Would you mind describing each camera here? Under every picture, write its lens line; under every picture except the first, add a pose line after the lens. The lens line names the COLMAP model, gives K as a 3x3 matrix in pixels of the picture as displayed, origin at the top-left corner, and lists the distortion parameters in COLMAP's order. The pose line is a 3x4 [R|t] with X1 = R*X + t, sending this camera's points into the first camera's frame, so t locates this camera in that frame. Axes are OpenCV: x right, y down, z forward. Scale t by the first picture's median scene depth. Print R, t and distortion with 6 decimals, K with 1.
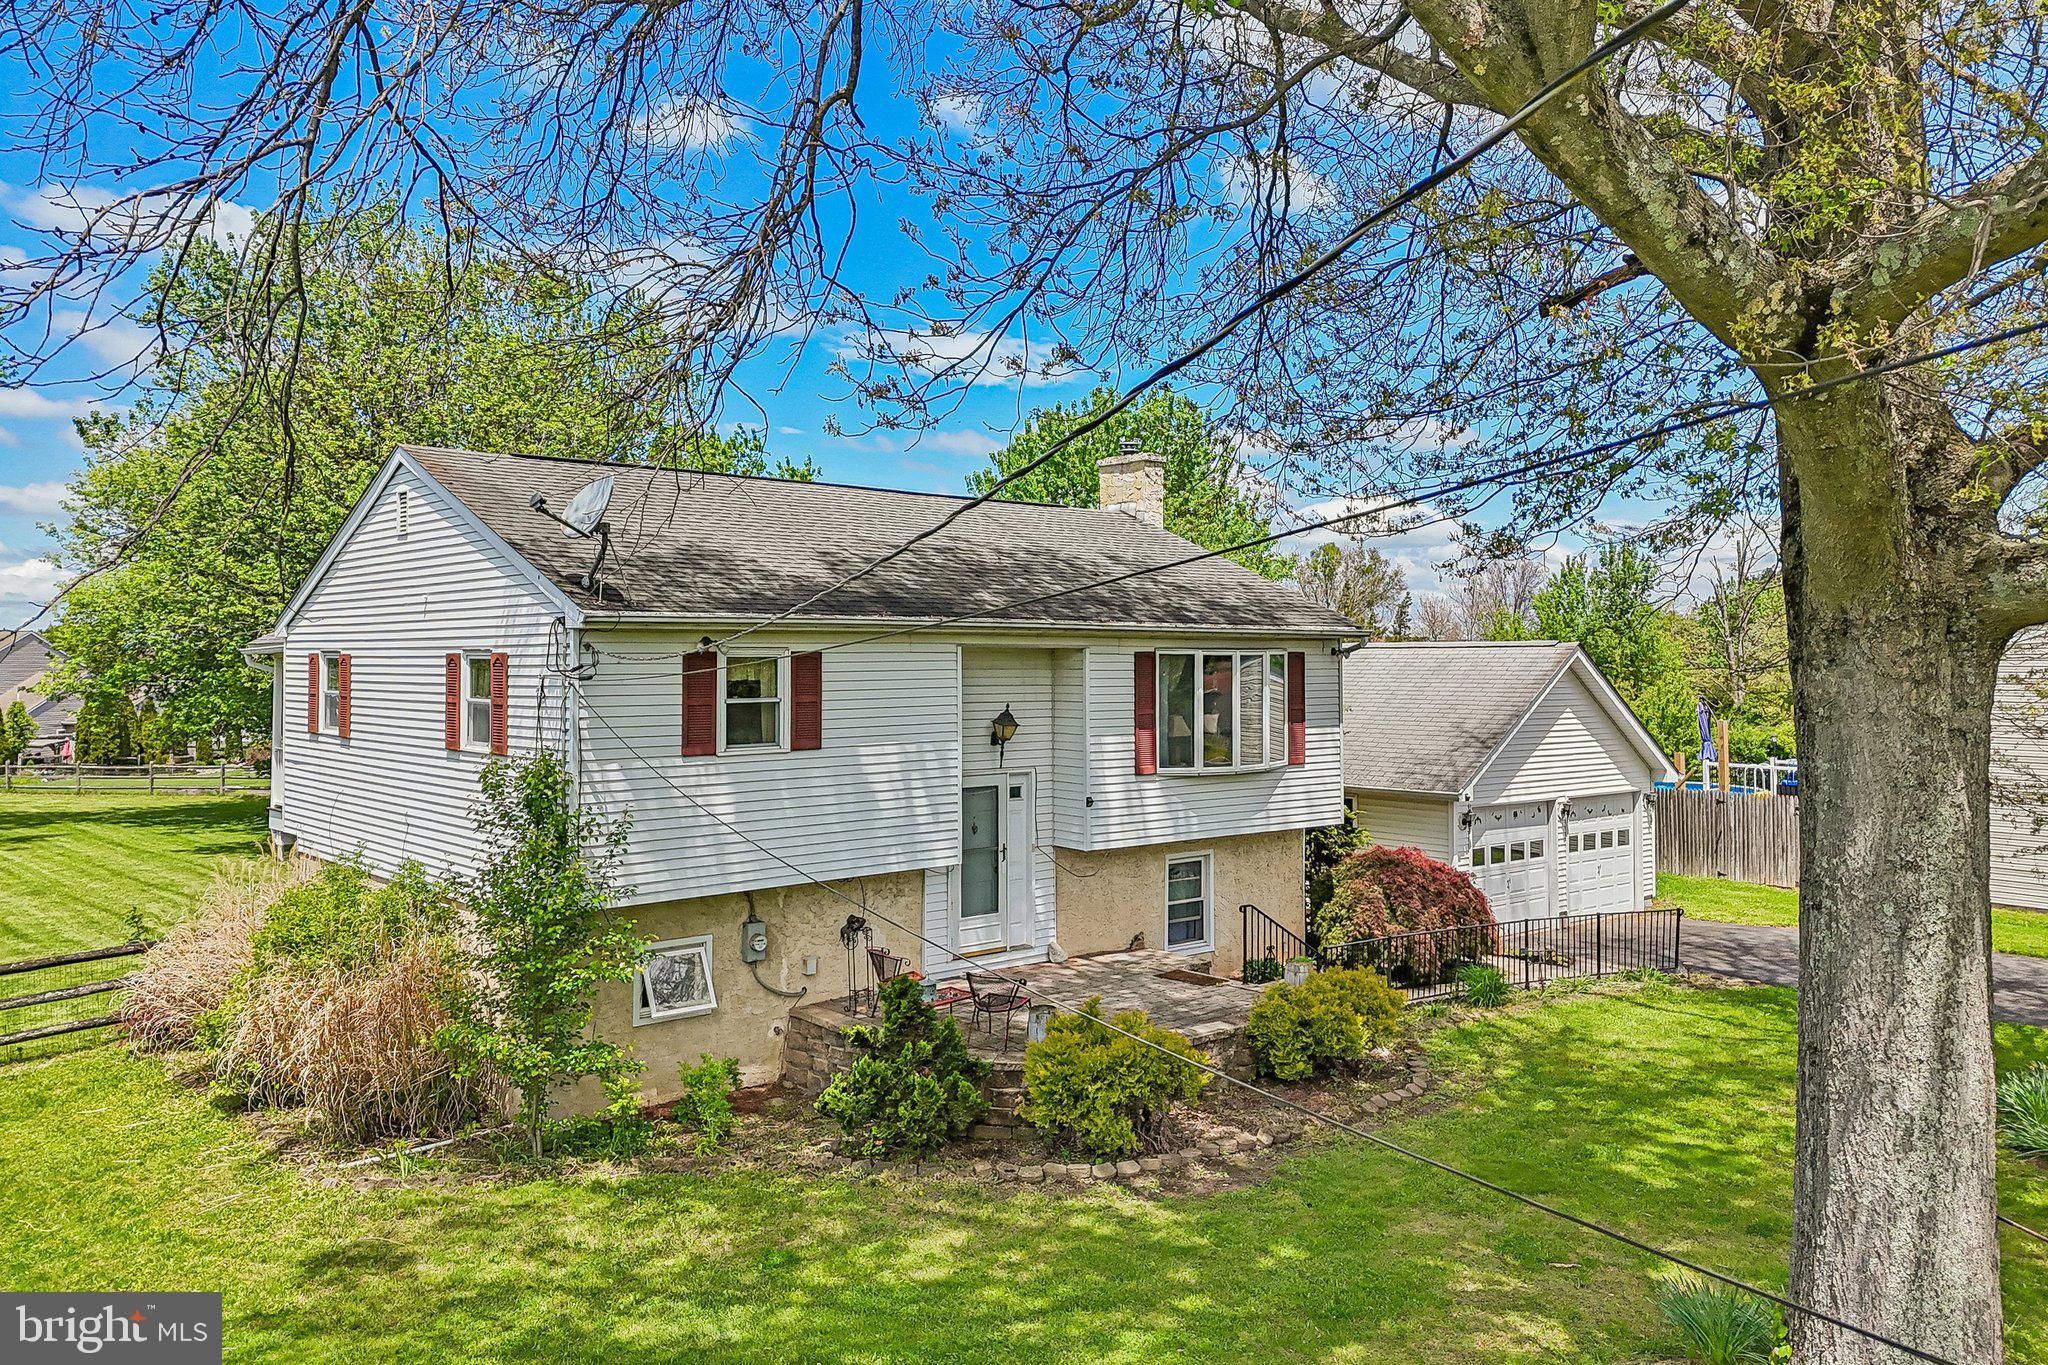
lens RADIAL K [[1448.8, 0, 1024.0], [0, 1448.8, 682.5], [0, 0, 1]] dist [0.063922, 0.000937]
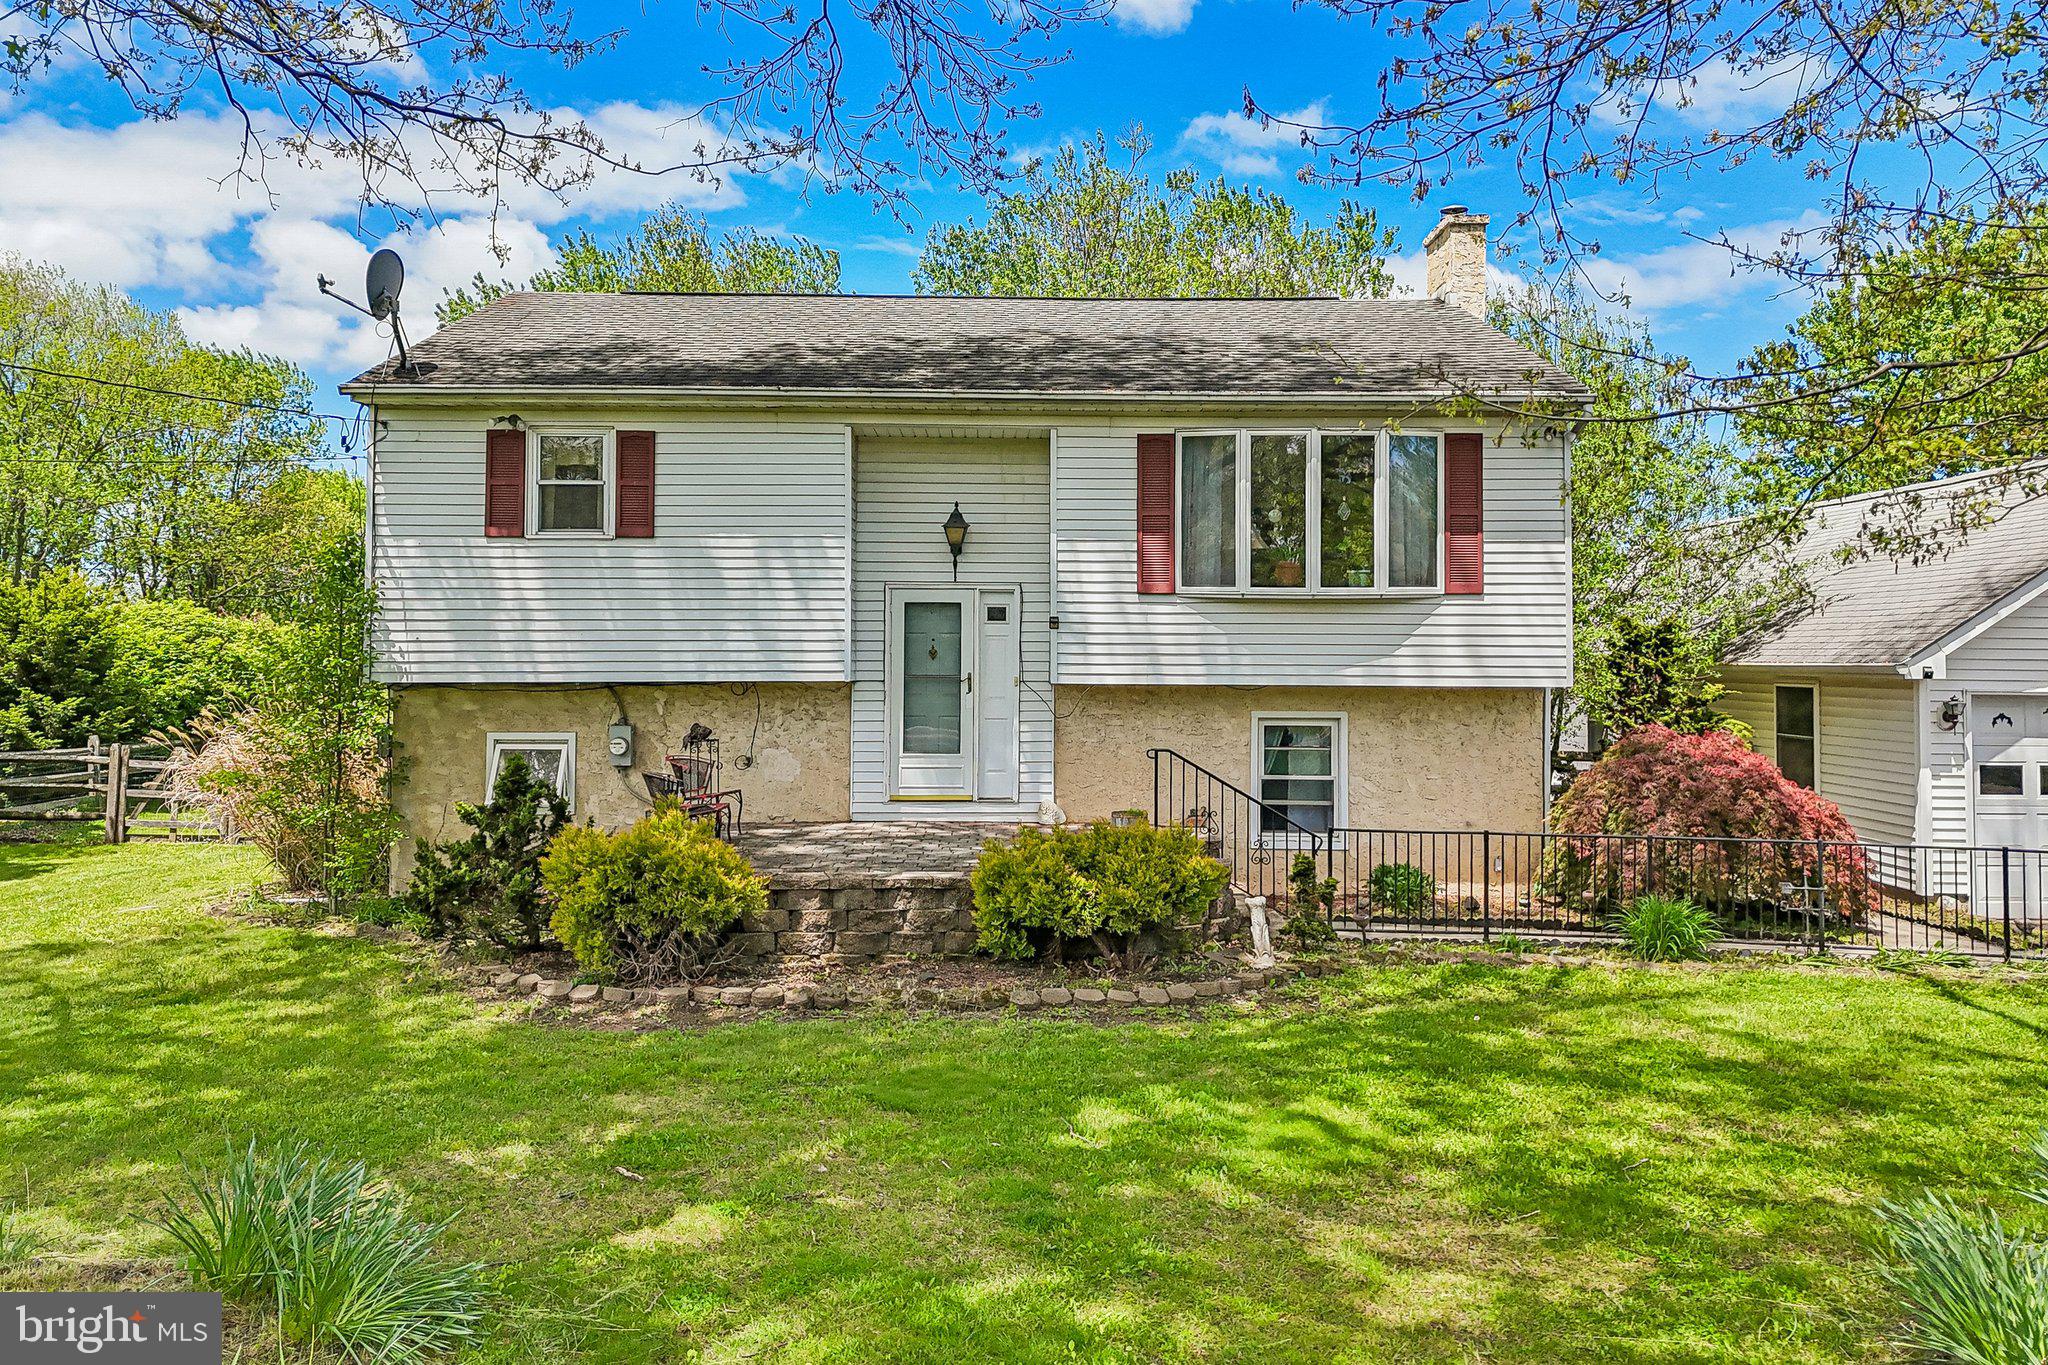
lens RADIAL K [[1448.8, 0, 1024.0], [0, 1448.8, 682.5], [0, 0, 1]] dist [0.063922, 0.000937]
pose [[0.769337, 0.015874, -0.638645, 0.621020], [-0.012487, 0.999874, 0.009810, 0.123548], [0.638721, 0.000427, 0.769439, 0.430970]]
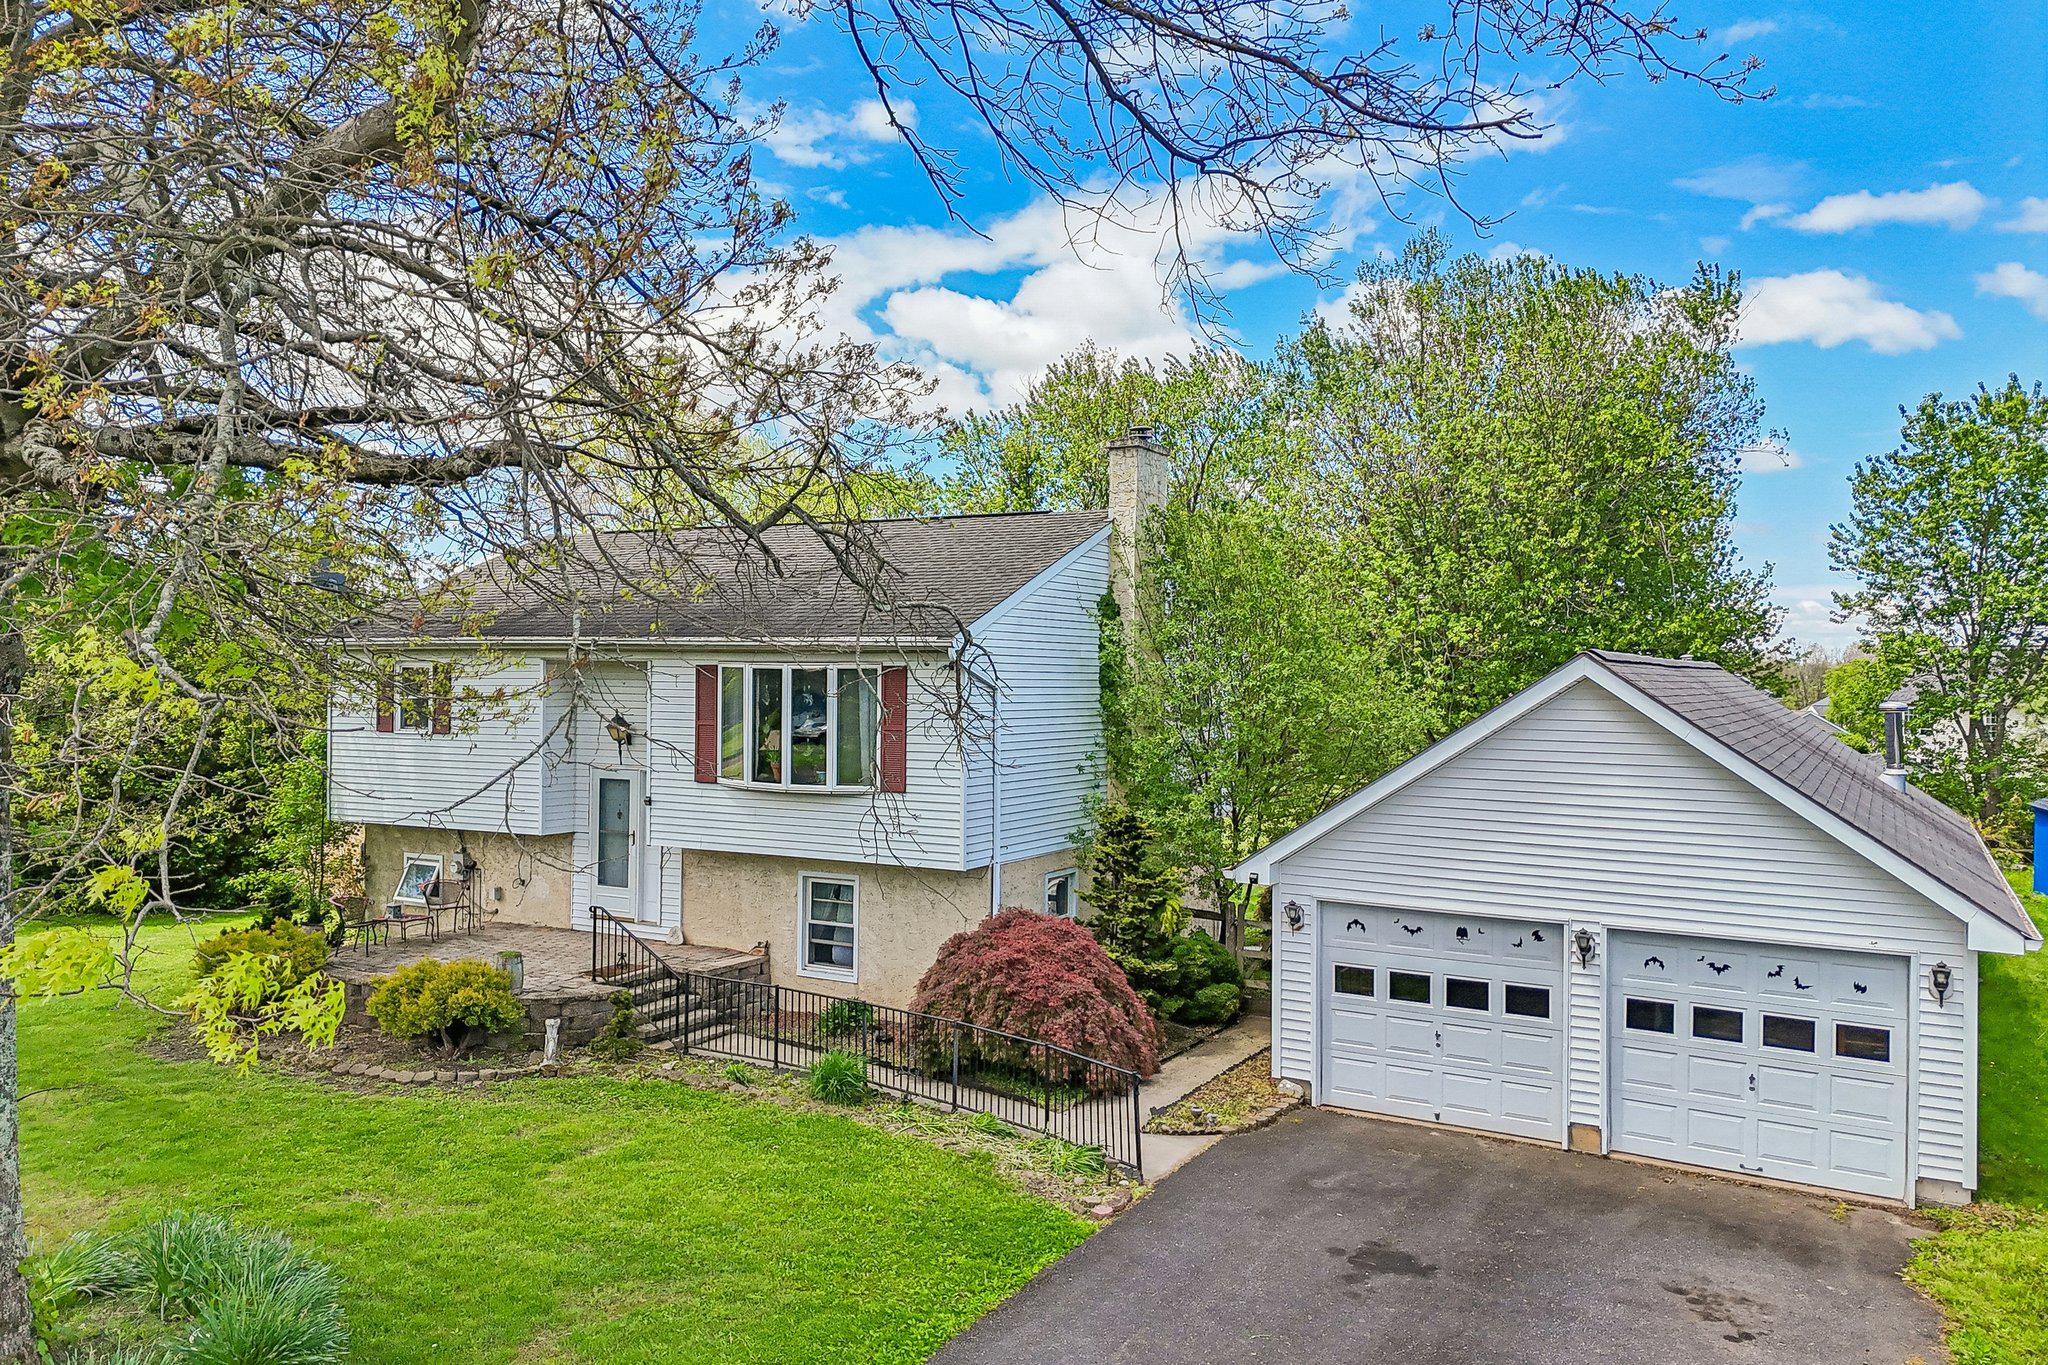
lens RADIAL K [[1489.4, 0, 1024.0], [0, 1489.4, 682.5], [0, 0, 1]] dist [0.012630, 0.001722]
pose [[0.338475, 0.022842, -0.940698, 1.378366], [-0.006629, 0.999738, 0.021890, -0.039078], [0.940952, -0.001173, 0.338538, 1.014284]]
